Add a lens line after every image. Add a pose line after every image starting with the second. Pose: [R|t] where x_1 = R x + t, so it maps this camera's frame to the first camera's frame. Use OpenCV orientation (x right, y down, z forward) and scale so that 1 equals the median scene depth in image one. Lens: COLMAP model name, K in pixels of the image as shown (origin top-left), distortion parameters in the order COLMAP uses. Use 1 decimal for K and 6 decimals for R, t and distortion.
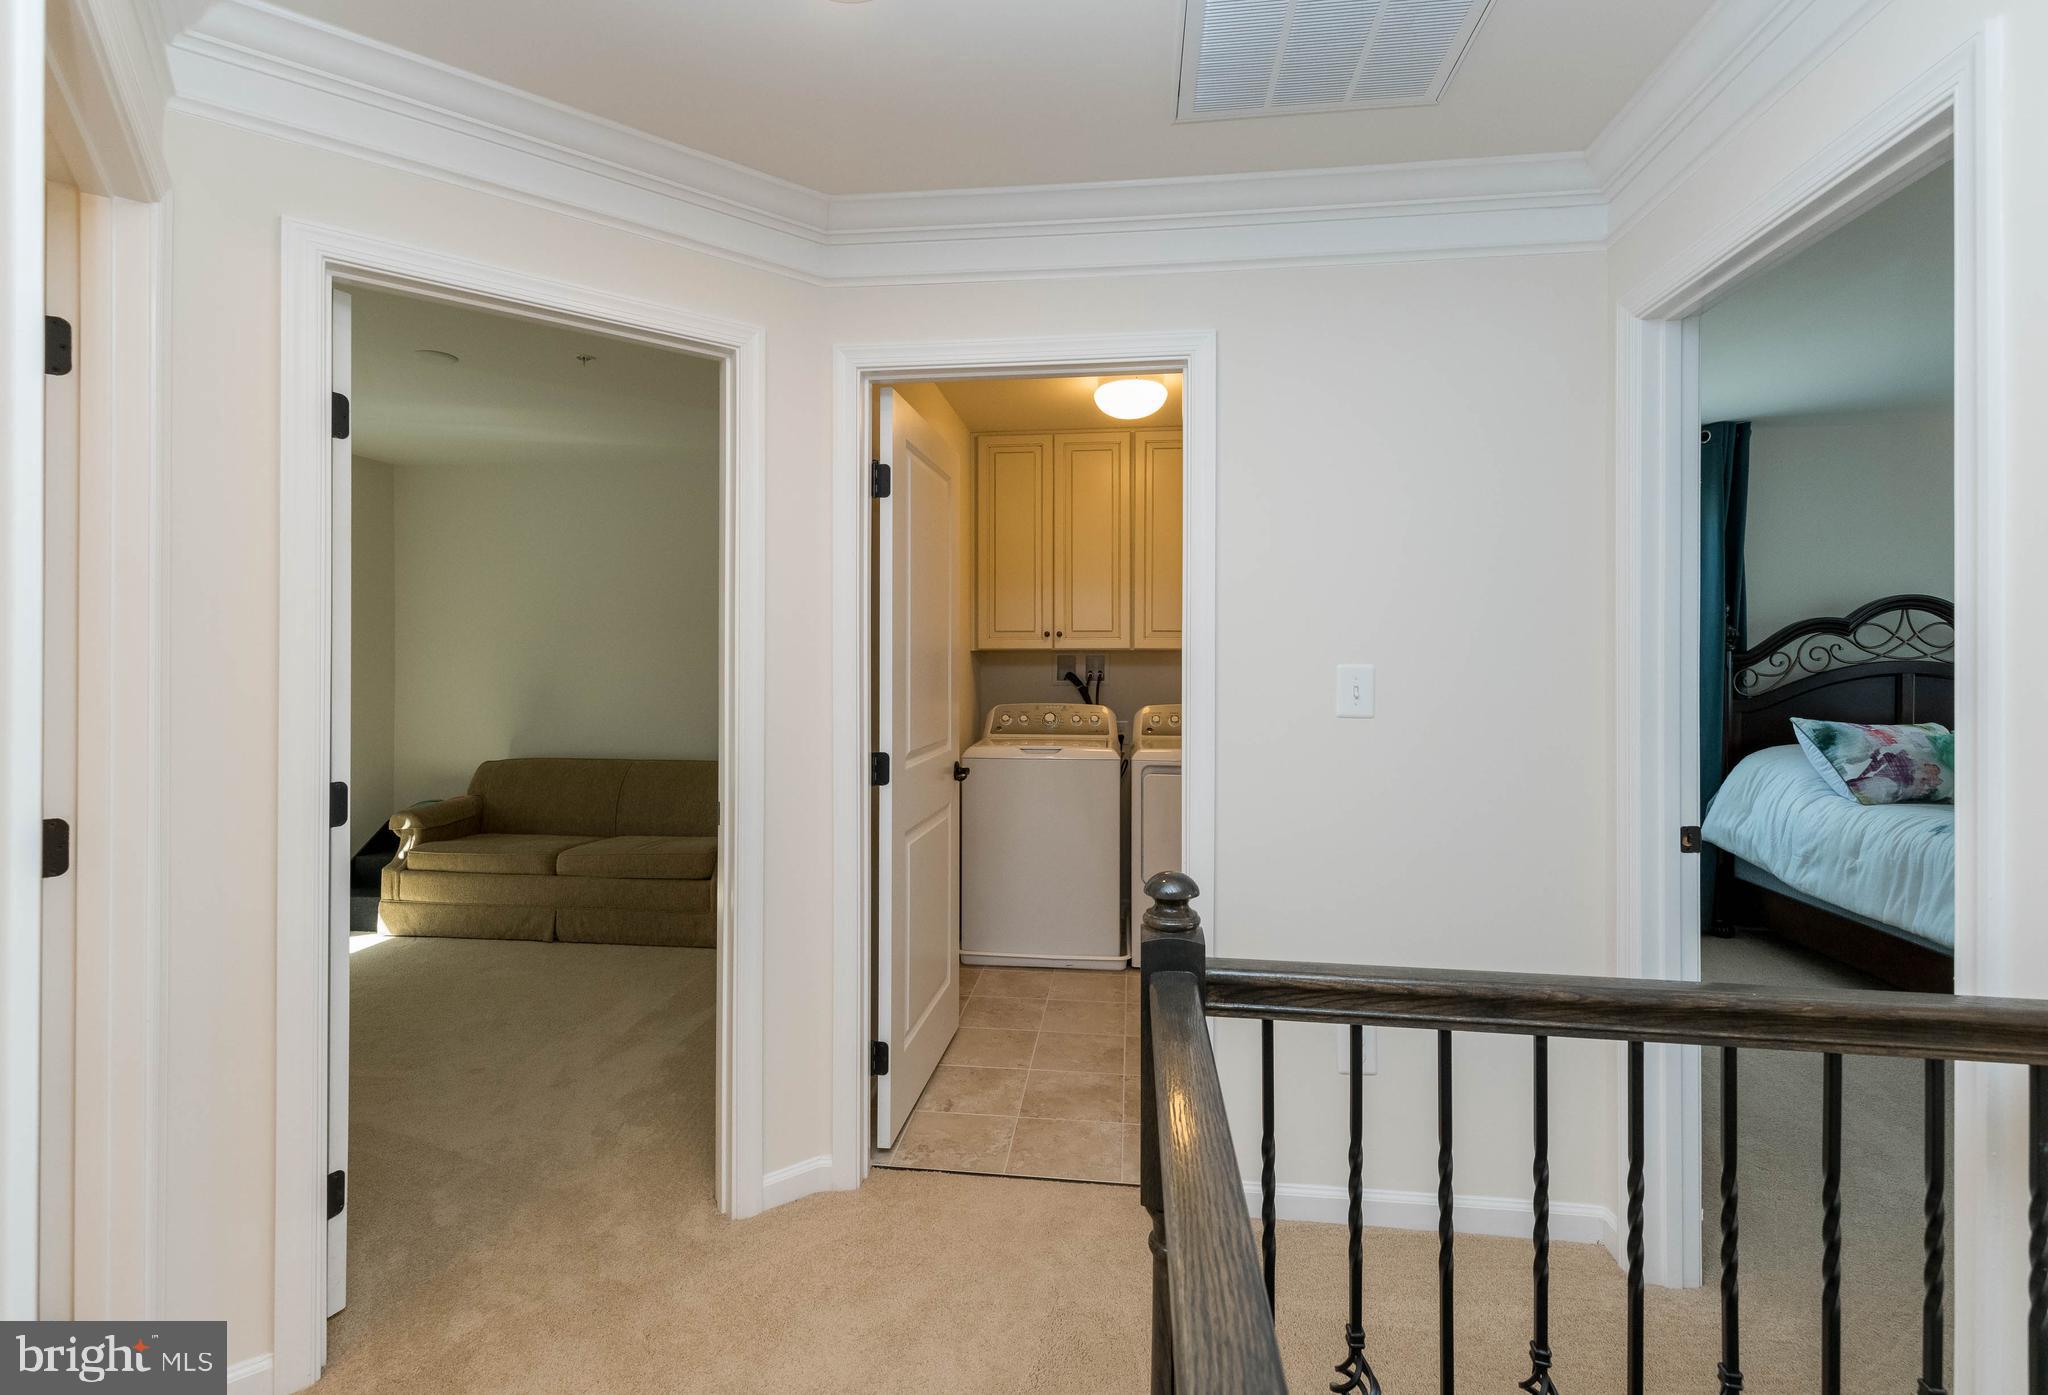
lens RADIAL K [[923.7, 0, 1015.5], [0, 923.7, 688.1], [0, 0, 1]] dist [-0.001748, -0.000021]
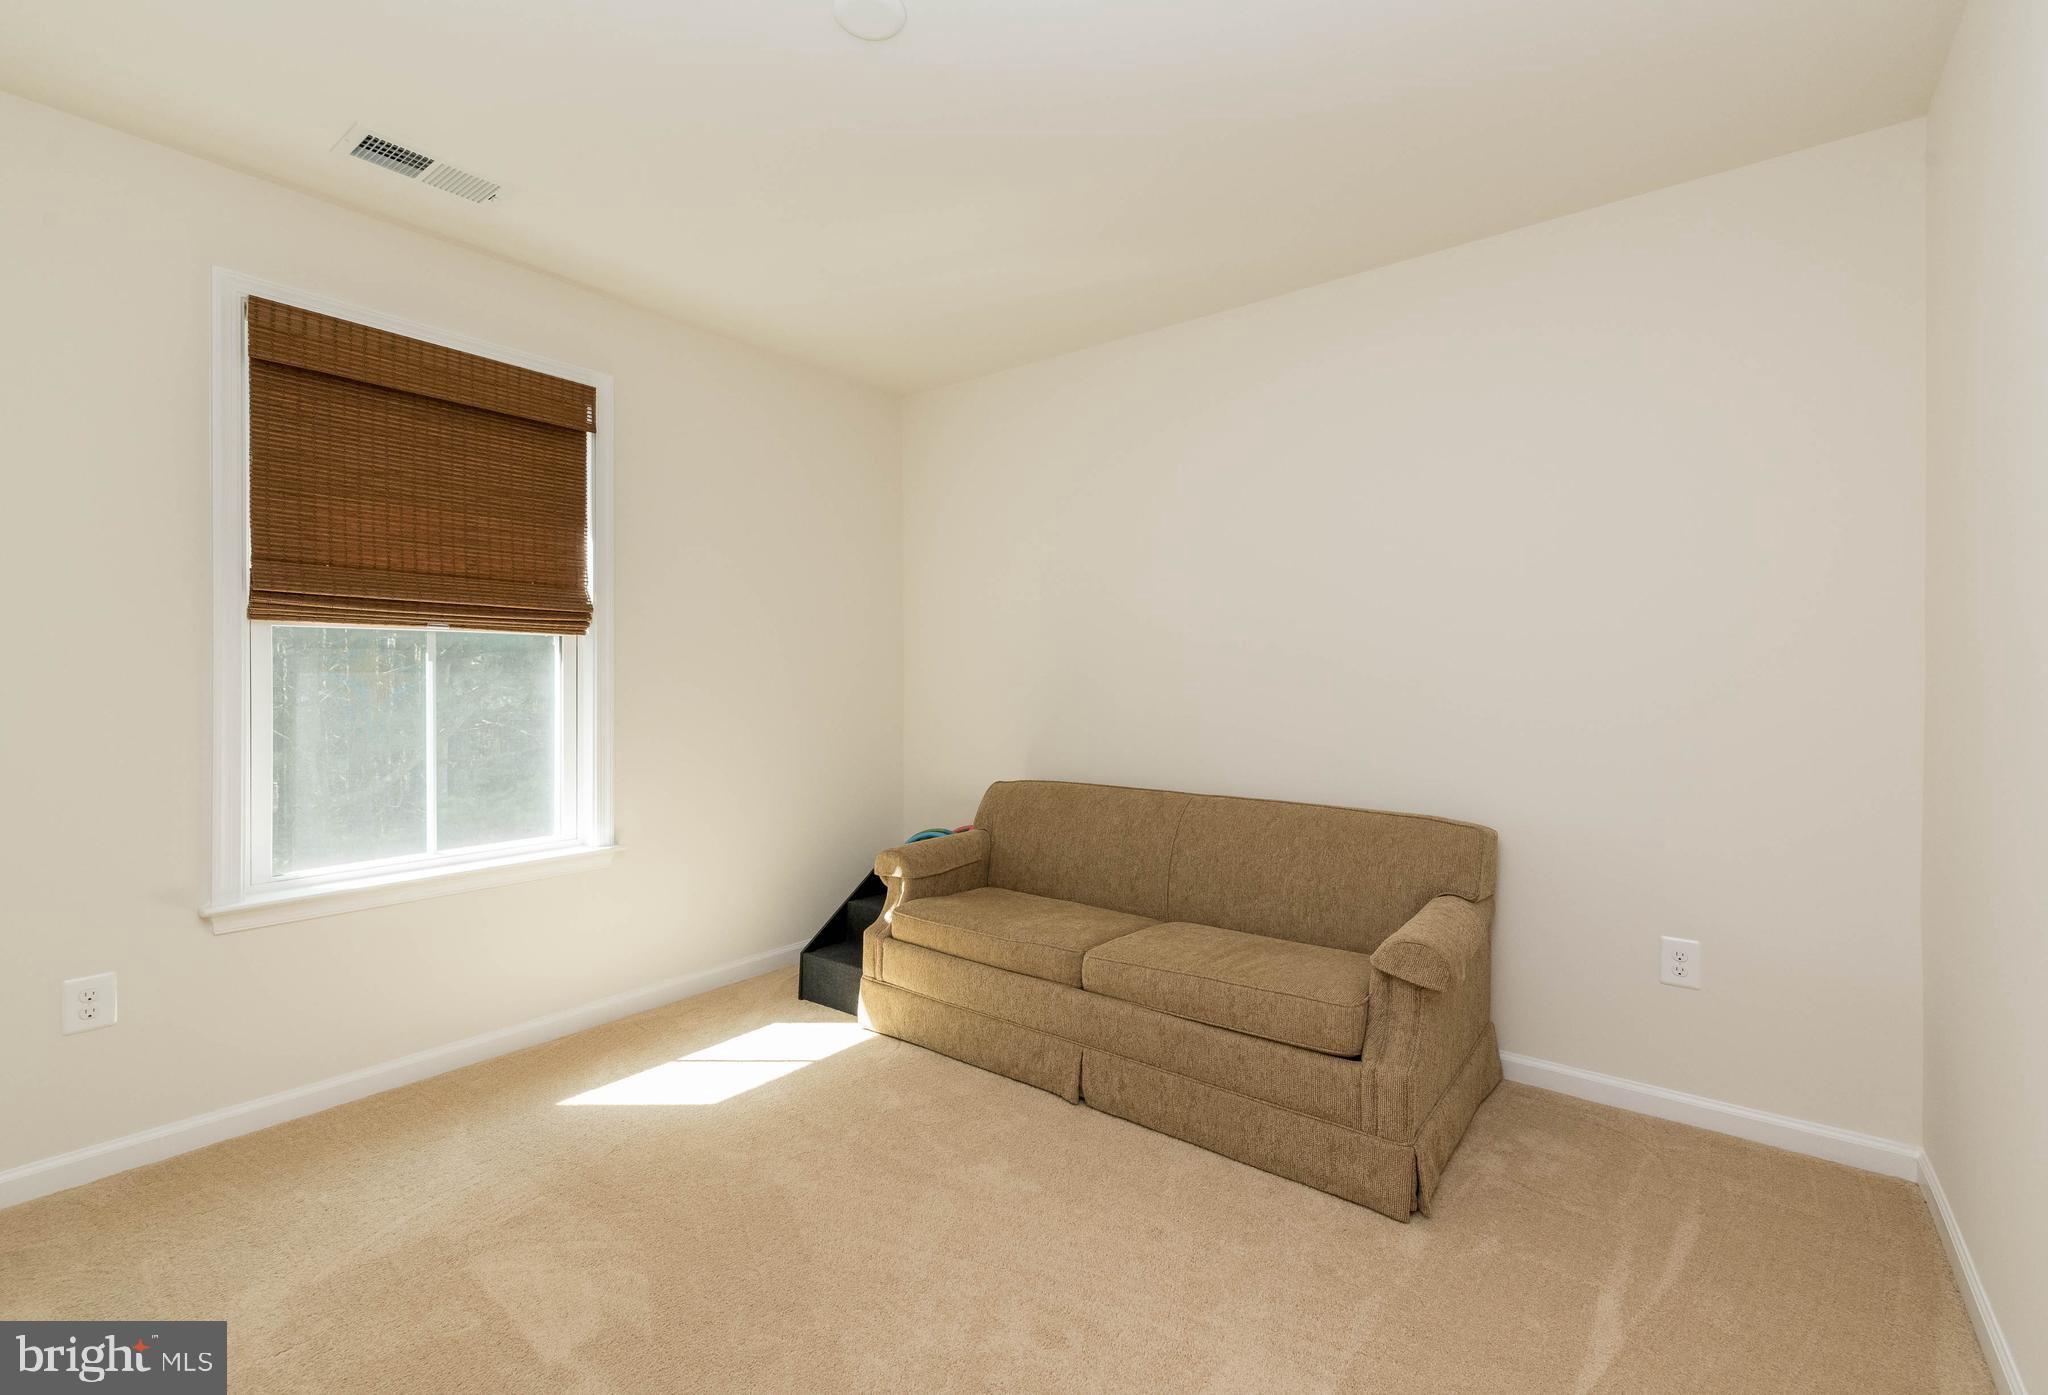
lens RADIAL K [[923.7, 0, 1021.8], [0, 923.7, 691.5], [0, 0, 1]] dist [-0.001748, -0.000021]
pose [[0.864950, 0.006172, -0.501821, -0.230582], [-0.005422, 0.999981, 0.002953, 0.006486], [0.501830, 0.000167, 0.864967, 0.458241]]
